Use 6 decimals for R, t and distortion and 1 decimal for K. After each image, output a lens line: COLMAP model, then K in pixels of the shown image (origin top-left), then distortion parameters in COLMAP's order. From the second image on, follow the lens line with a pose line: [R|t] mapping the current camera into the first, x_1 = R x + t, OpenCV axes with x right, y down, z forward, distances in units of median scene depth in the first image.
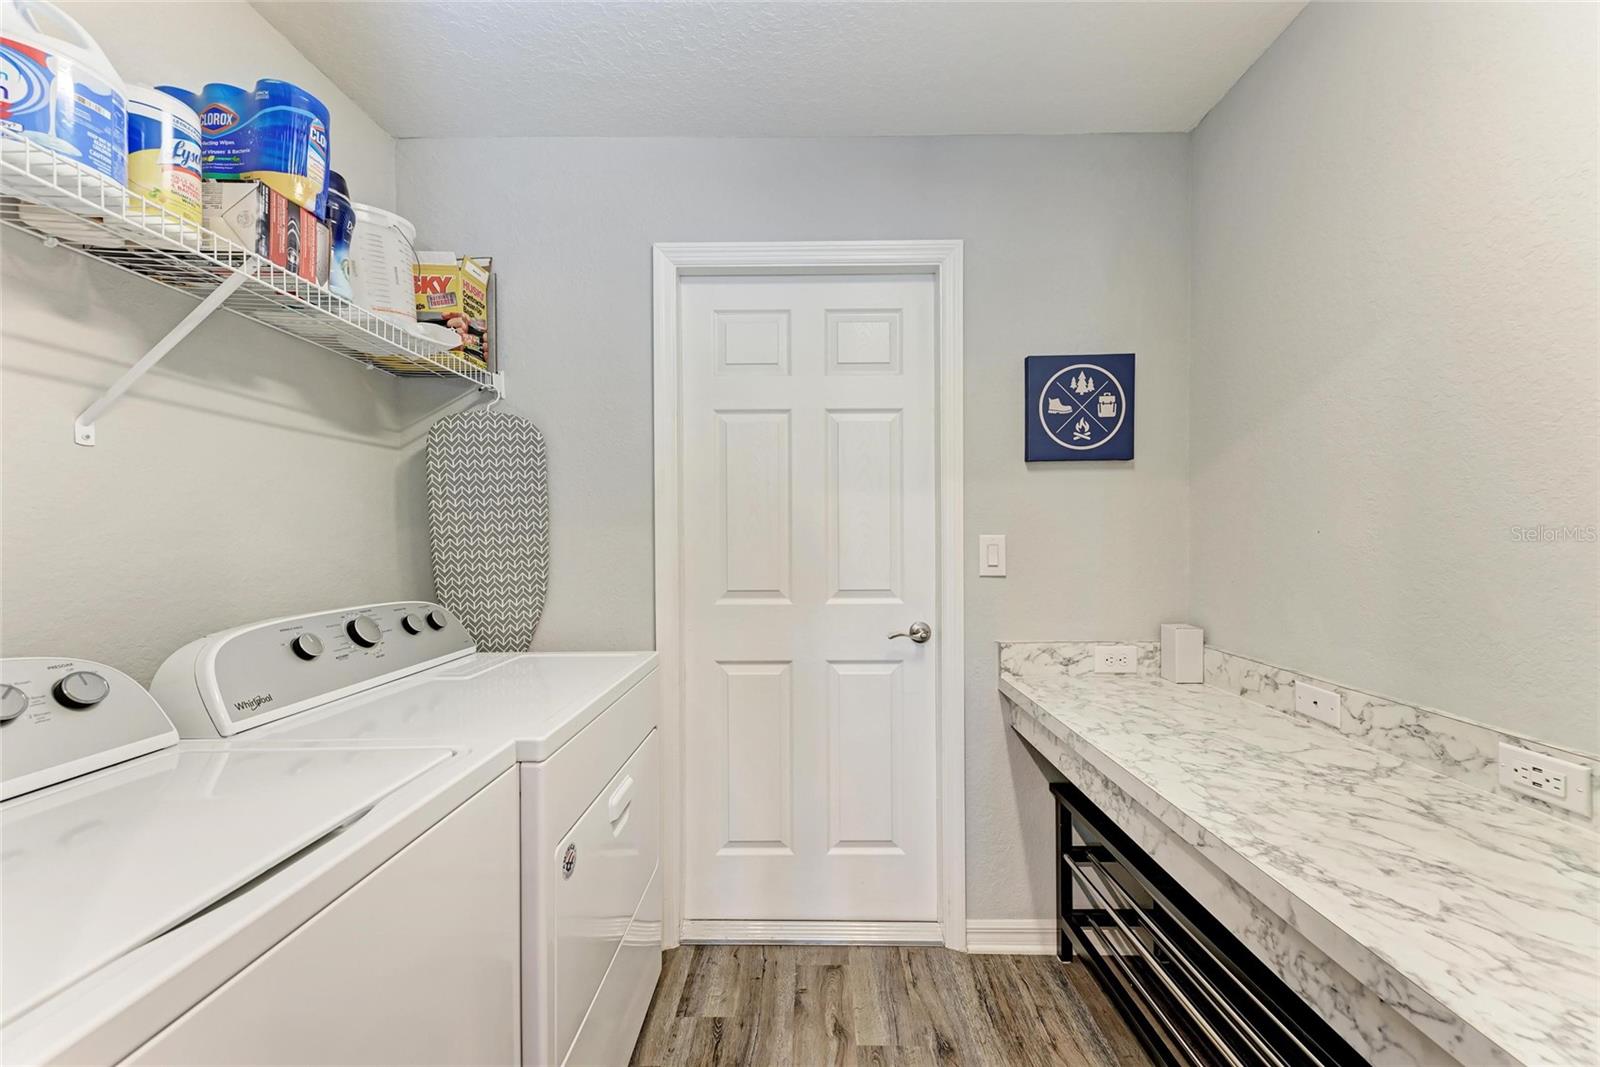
lens RADIAL K [[610.5, 0, 803.3], [0, 610.5, 538.7], [0, 0, 1]] dist [0.022021, -0.007707]
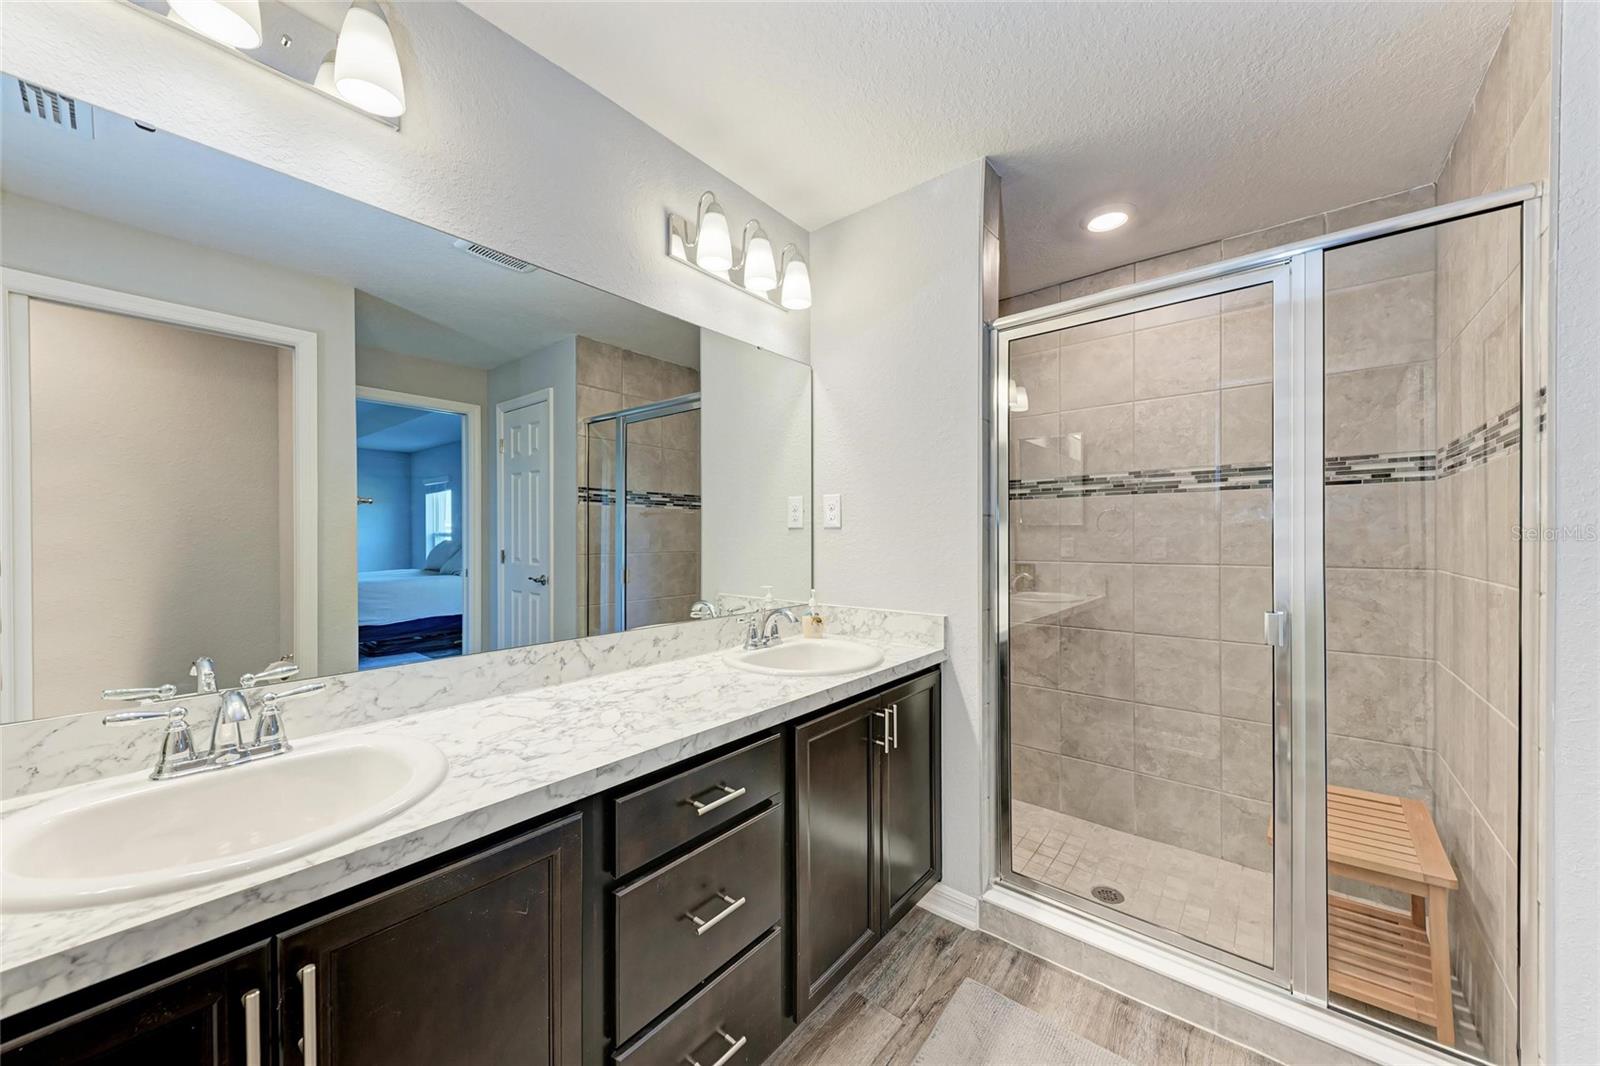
lens RADIAL K [[578.7, 0, 800.0], [0, 578.7, 533.0], [0, 0, 1]] dist [0.000252, 0.000006]
pose [[-0.780528, 0.011193, 0.625020, -0.207368], [0.012550, 0.999919, -0.002235, 0.047158], [-0.624995, 0.006100, -0.780605, 1.669334]]
